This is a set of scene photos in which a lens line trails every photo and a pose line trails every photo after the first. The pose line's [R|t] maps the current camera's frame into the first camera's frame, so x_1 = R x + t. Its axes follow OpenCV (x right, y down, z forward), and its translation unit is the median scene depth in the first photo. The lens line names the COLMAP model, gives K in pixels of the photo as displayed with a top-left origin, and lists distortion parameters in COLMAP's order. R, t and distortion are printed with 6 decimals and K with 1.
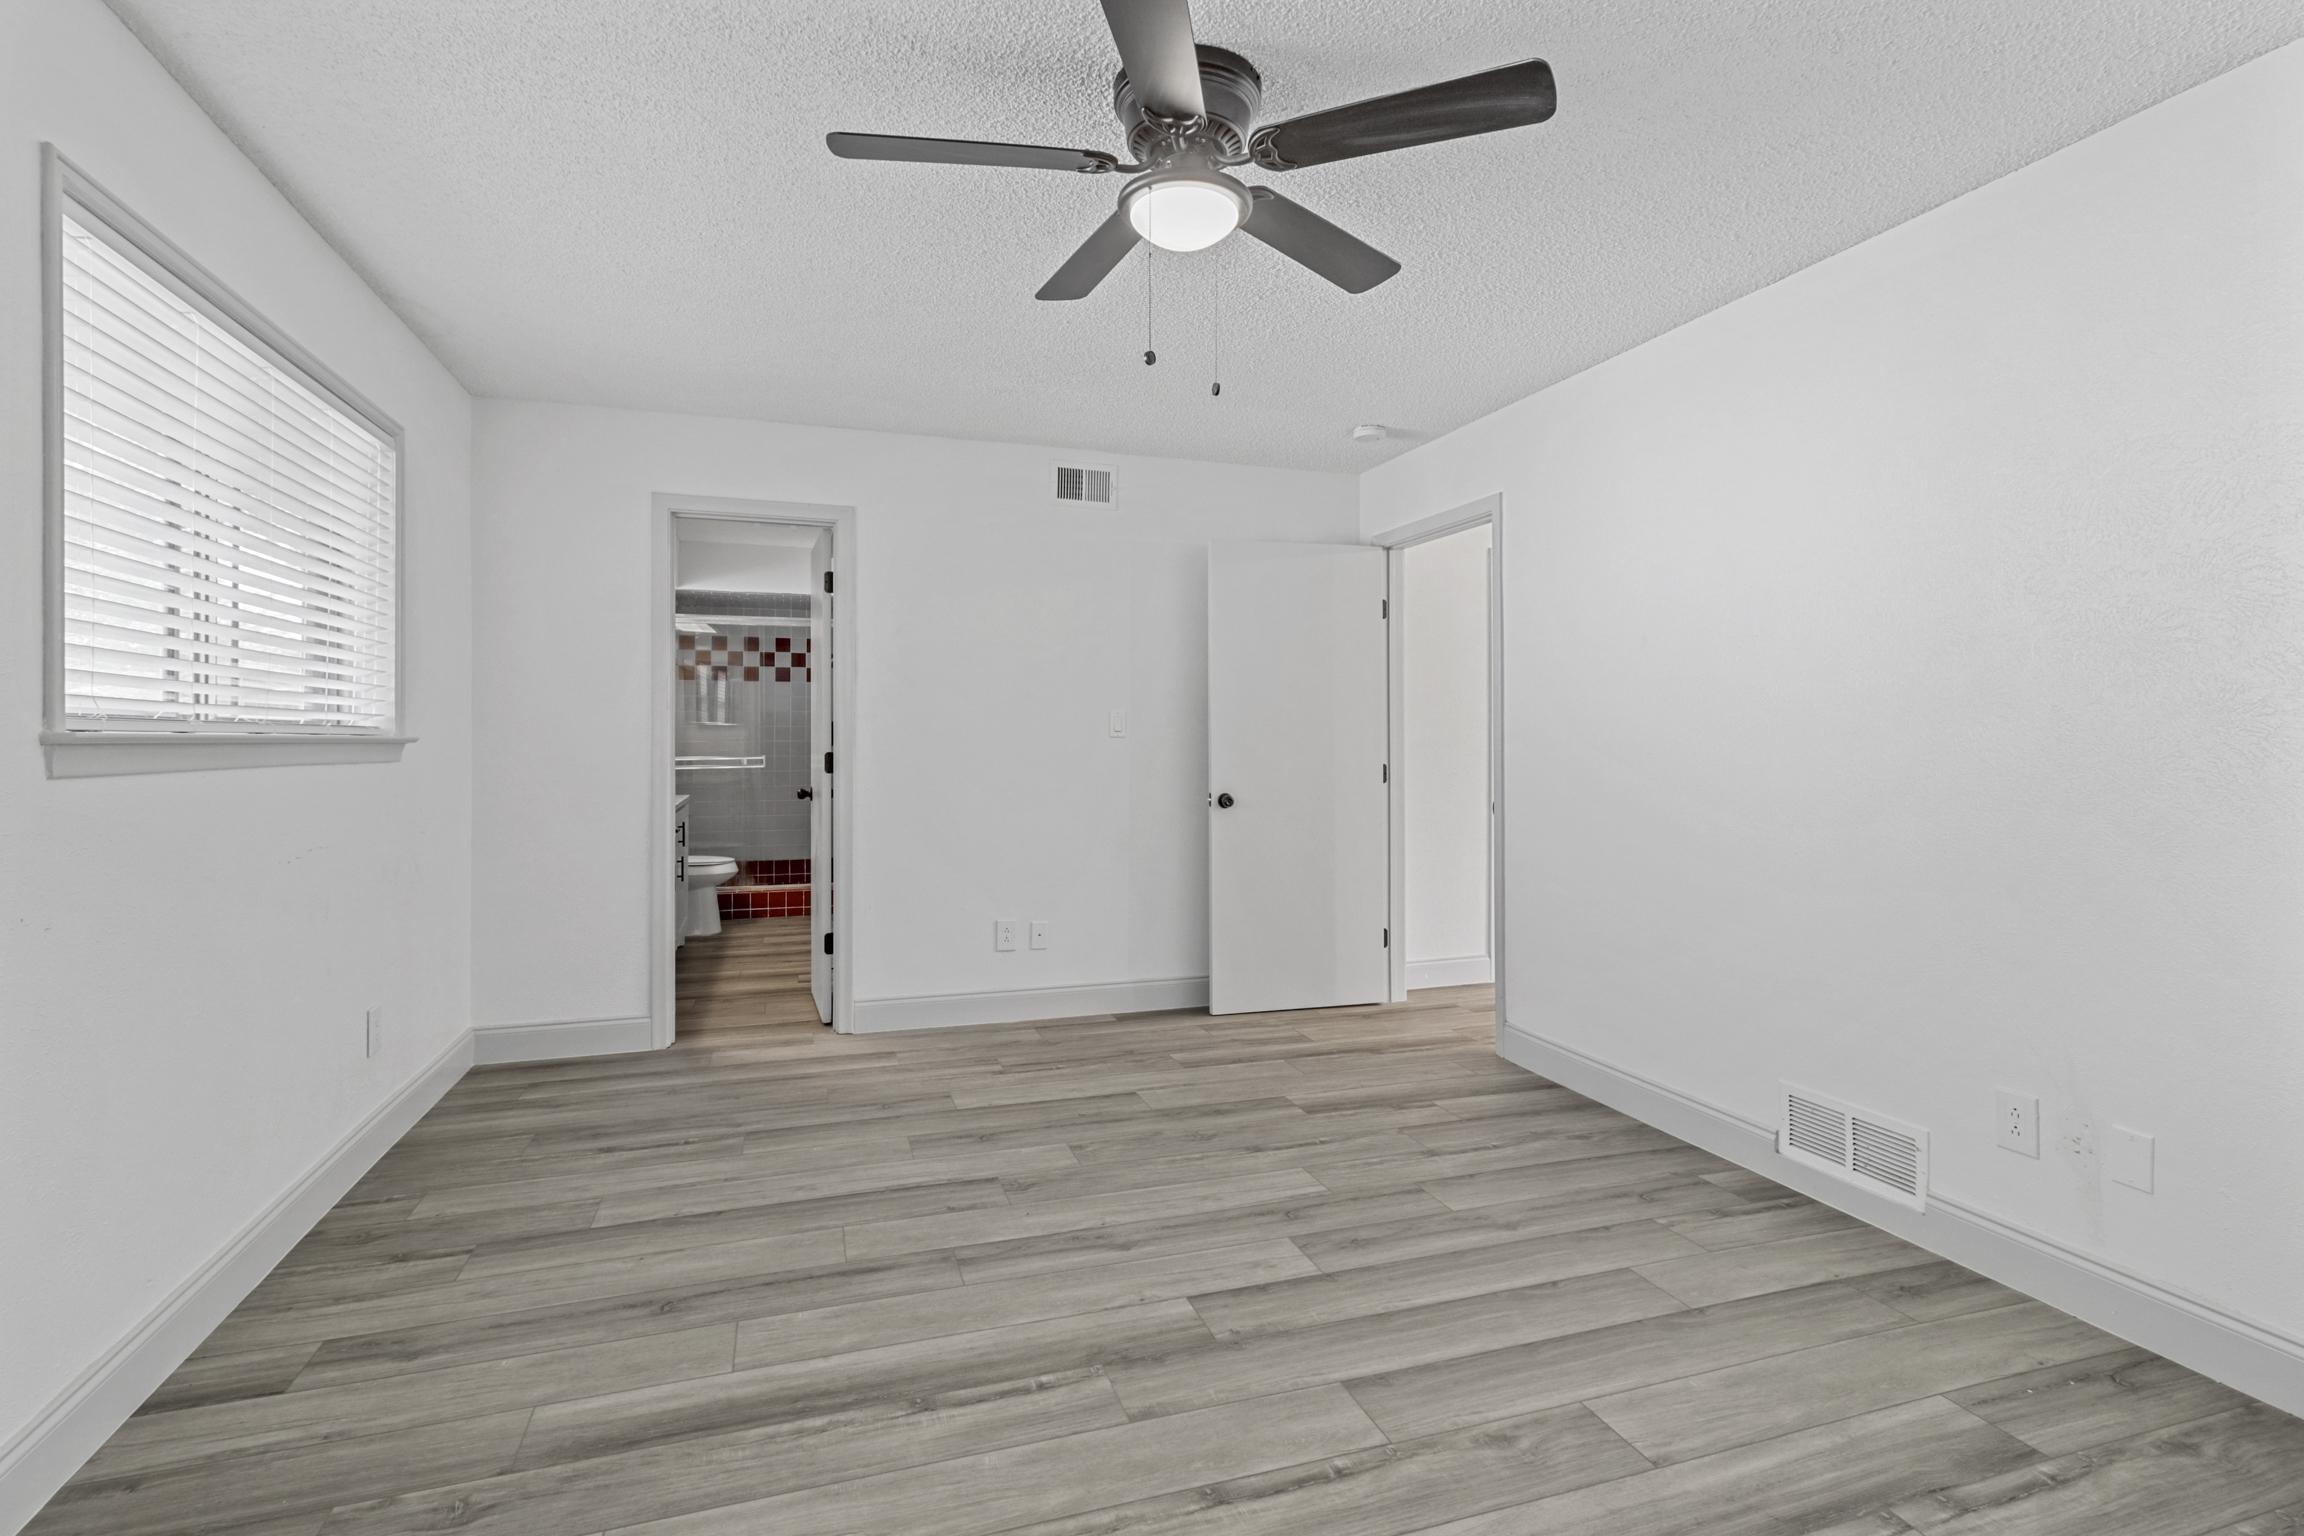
lens RADIAL K [[1071.9, 0, 1146.8], [0, 1071.9, 754.9], [0, 0, 1]] dist [0.025952, -0.000202]
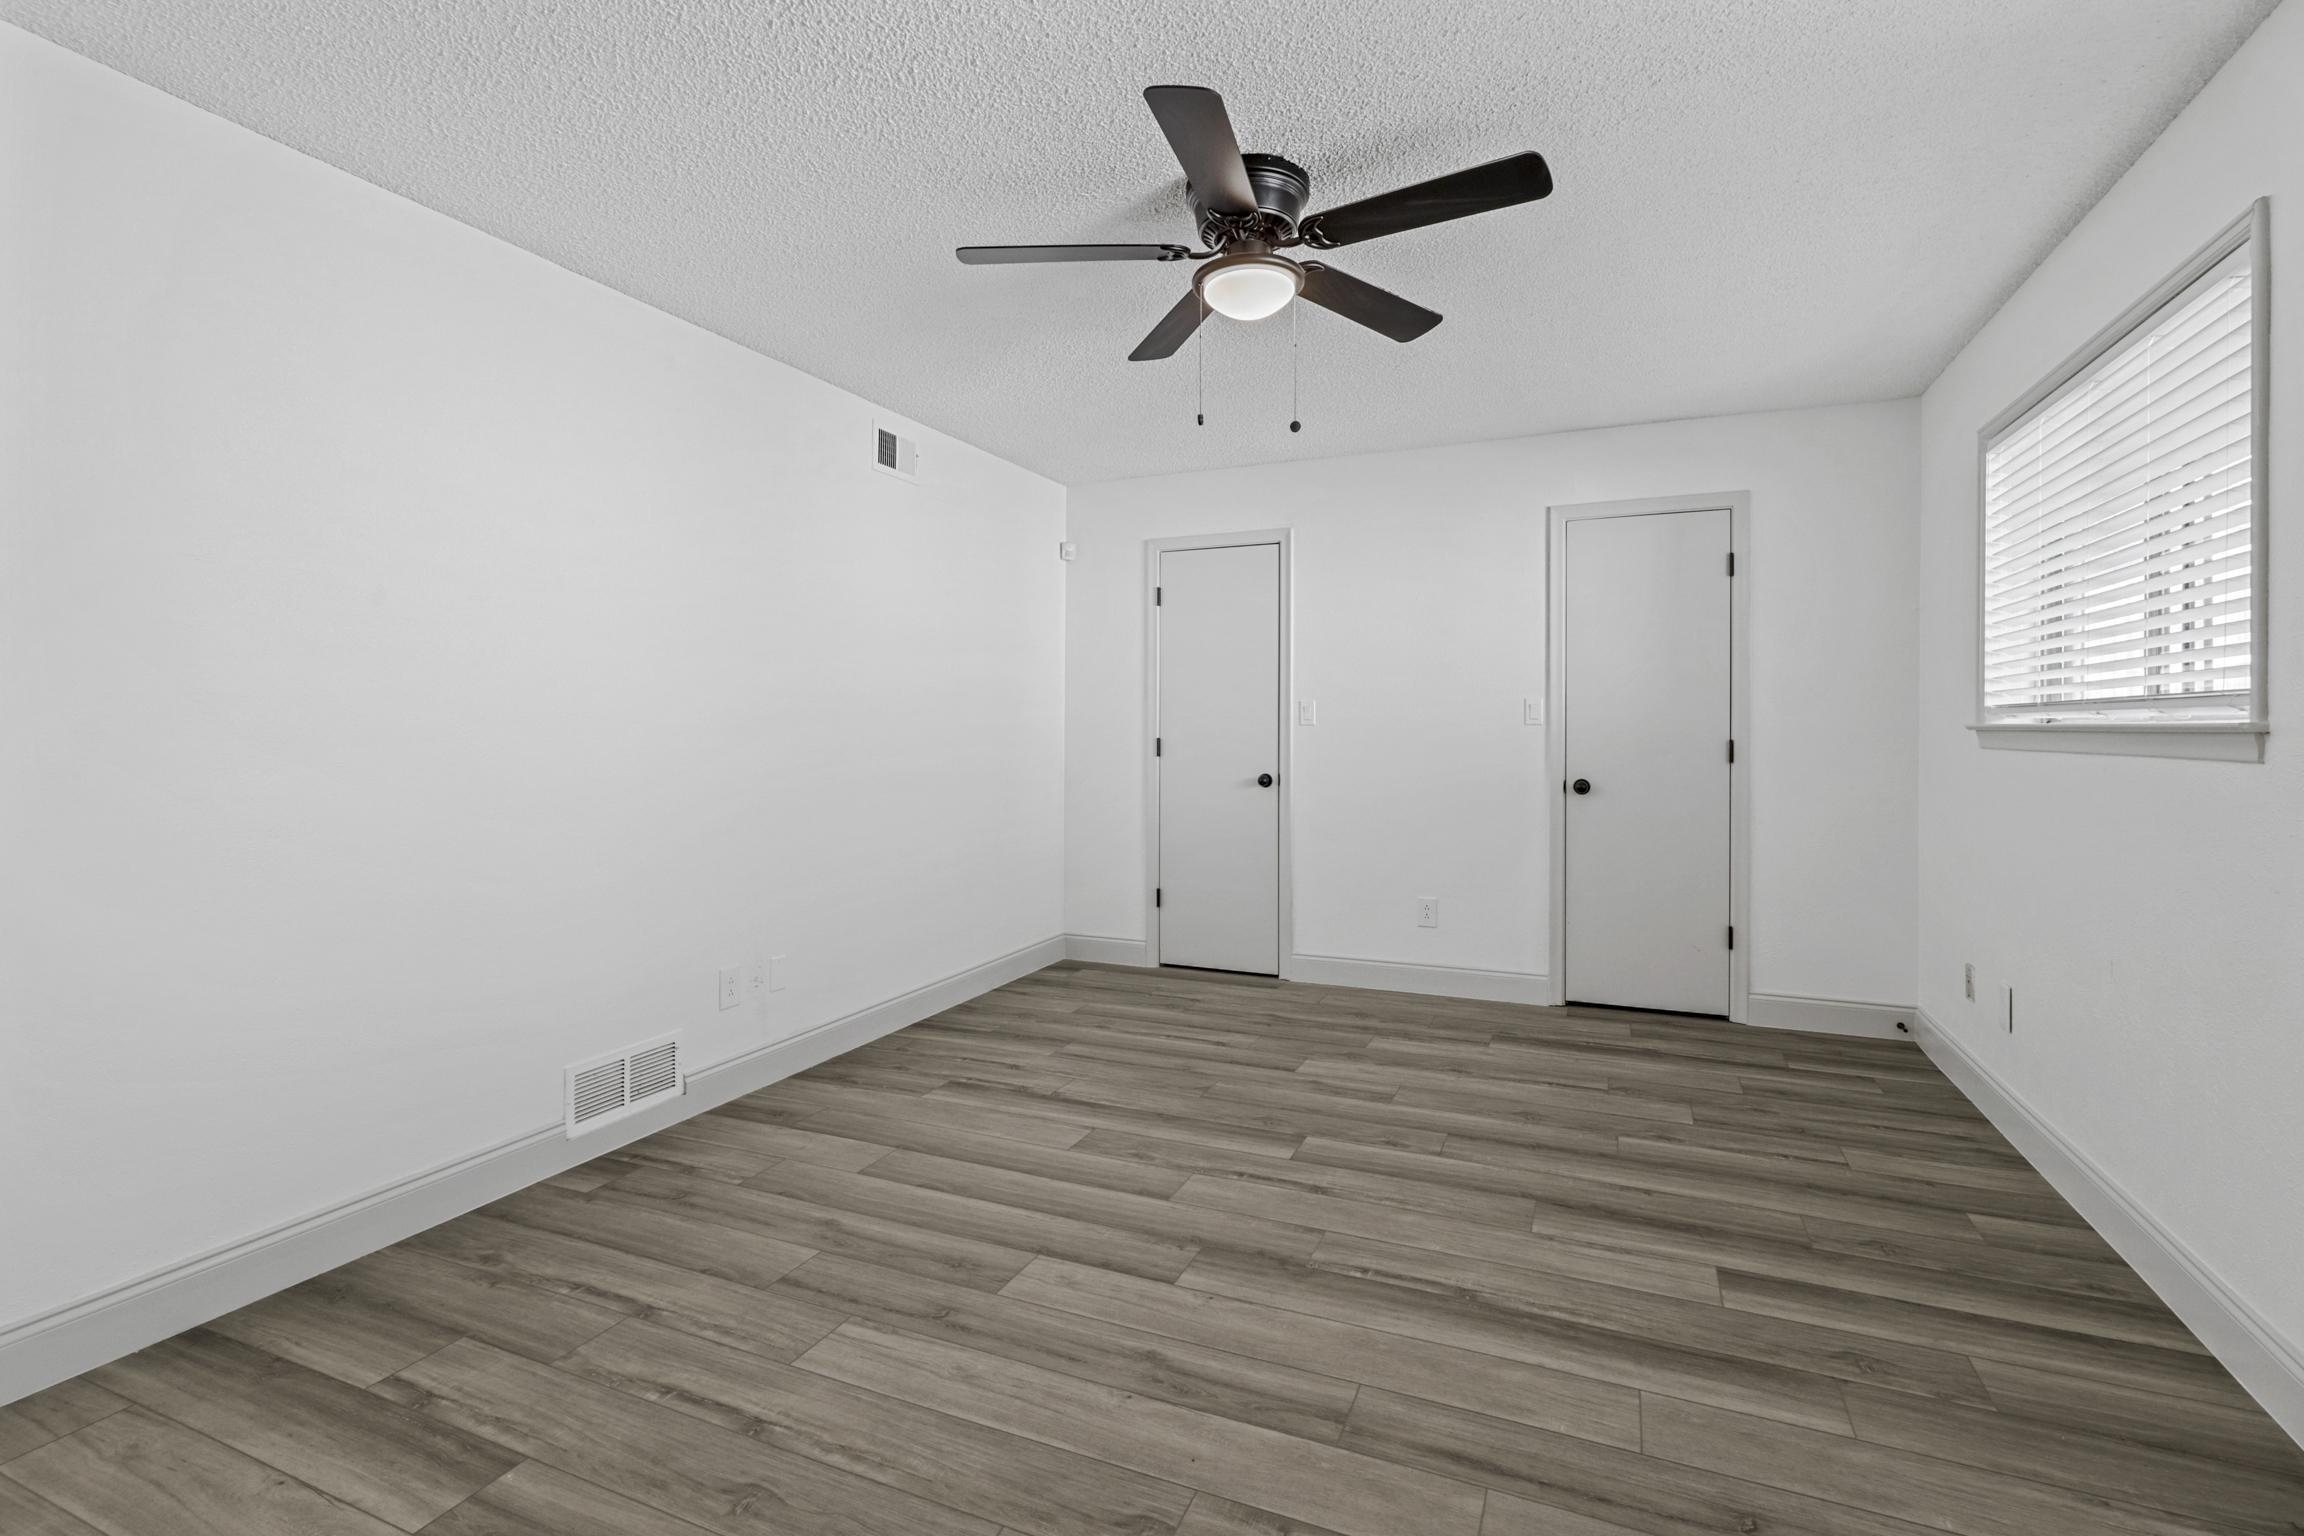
lens RADIAL K [[1071.9, 0, 1146.6], [0, 1071.9, 749.5], [0, 0, 1]] dist [0.025952, -0.000202]
pose [[-0.742131, -0.013321, 0.670123, -0.594498], [0.008689, 0.999527, 0.029492, -0.022474], [-0.670199, 0.027709, -0.741664, 1.702362]]
